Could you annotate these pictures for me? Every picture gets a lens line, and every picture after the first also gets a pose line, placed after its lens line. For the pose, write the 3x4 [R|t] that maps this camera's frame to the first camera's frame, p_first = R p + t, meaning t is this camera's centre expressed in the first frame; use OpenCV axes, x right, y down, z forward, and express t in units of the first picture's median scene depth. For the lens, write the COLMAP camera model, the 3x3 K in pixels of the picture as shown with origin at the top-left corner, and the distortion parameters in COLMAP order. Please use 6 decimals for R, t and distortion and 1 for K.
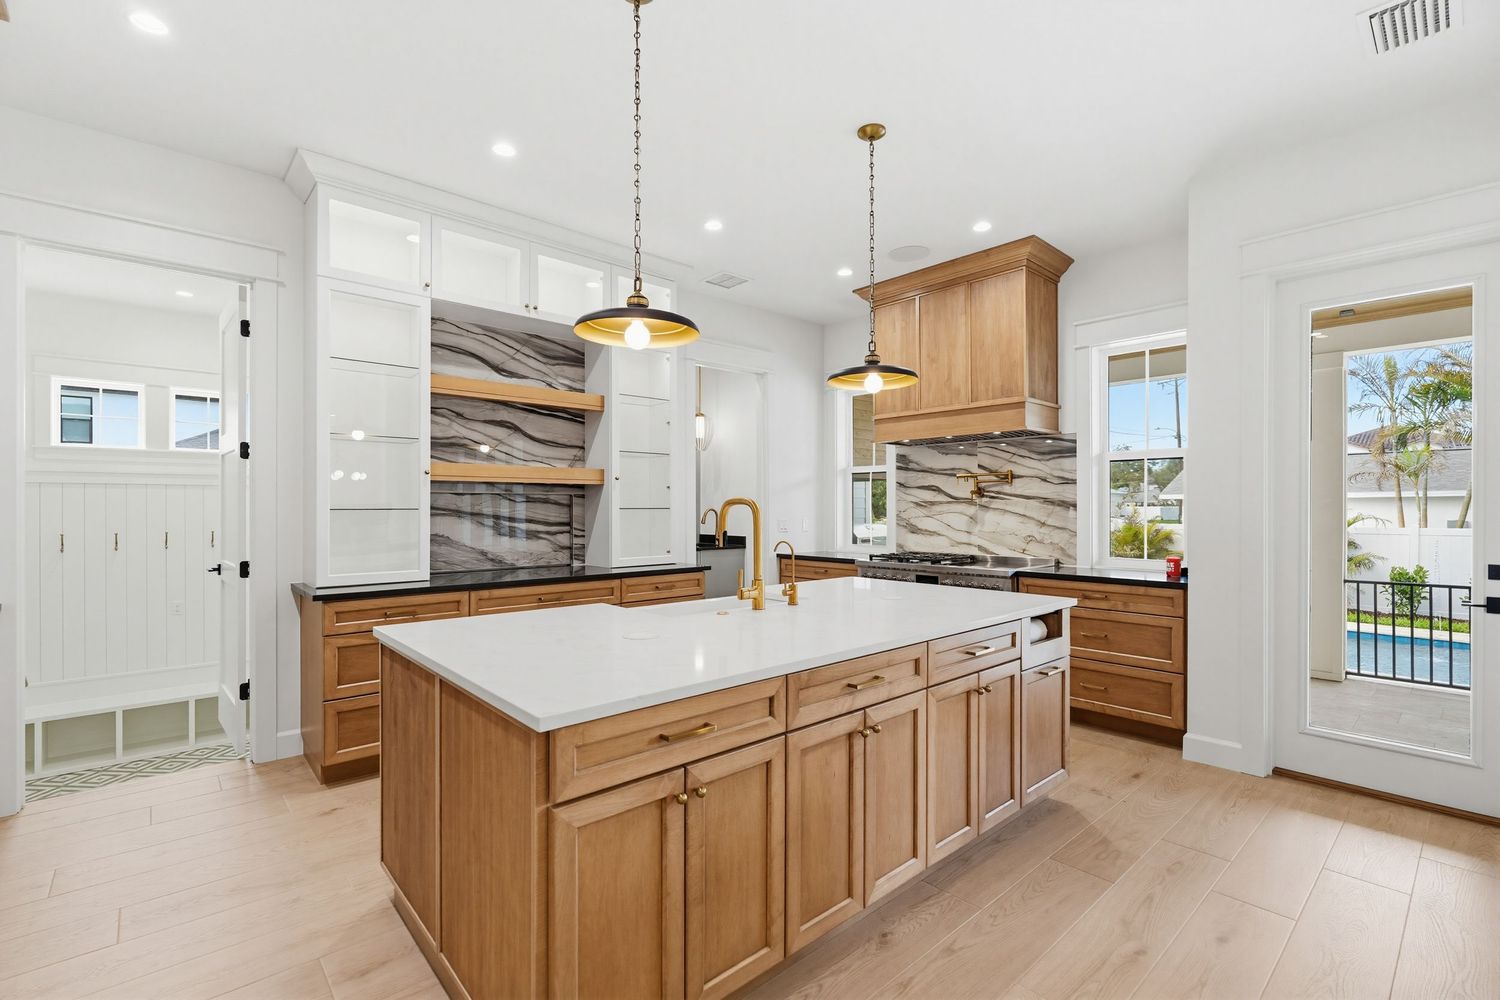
lens RADIAL K [[679.4, 0, 744.2], [0, 679.4, 501.9], [0, 0, 1]] dist [-0.040428, -0.000077]
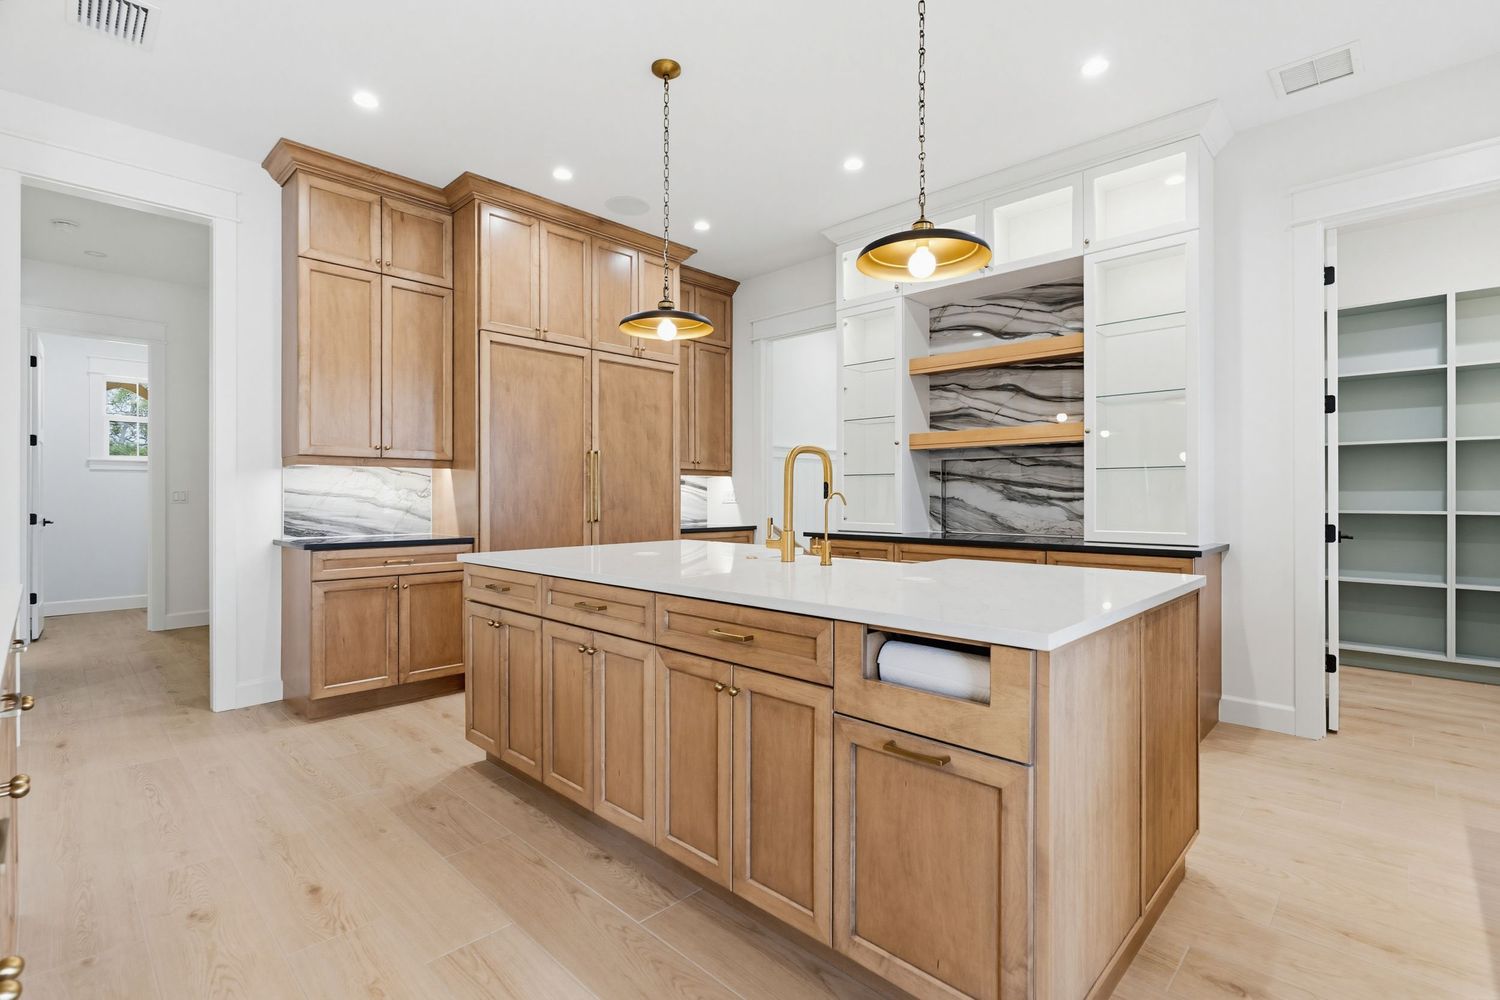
lens RADIAL K [[679.4, 0, 744.2], [0, 679.4, 501.9], [0, 0, 1]] dist [-0.040428, -0.000077]
pose [[0.063373, 0.007086, -0.997965, 0.613528], [0.009672, 0.999923, 0.007714, 0.041350], [0.997943, -0.010142, 0.063300, 0.556712]]
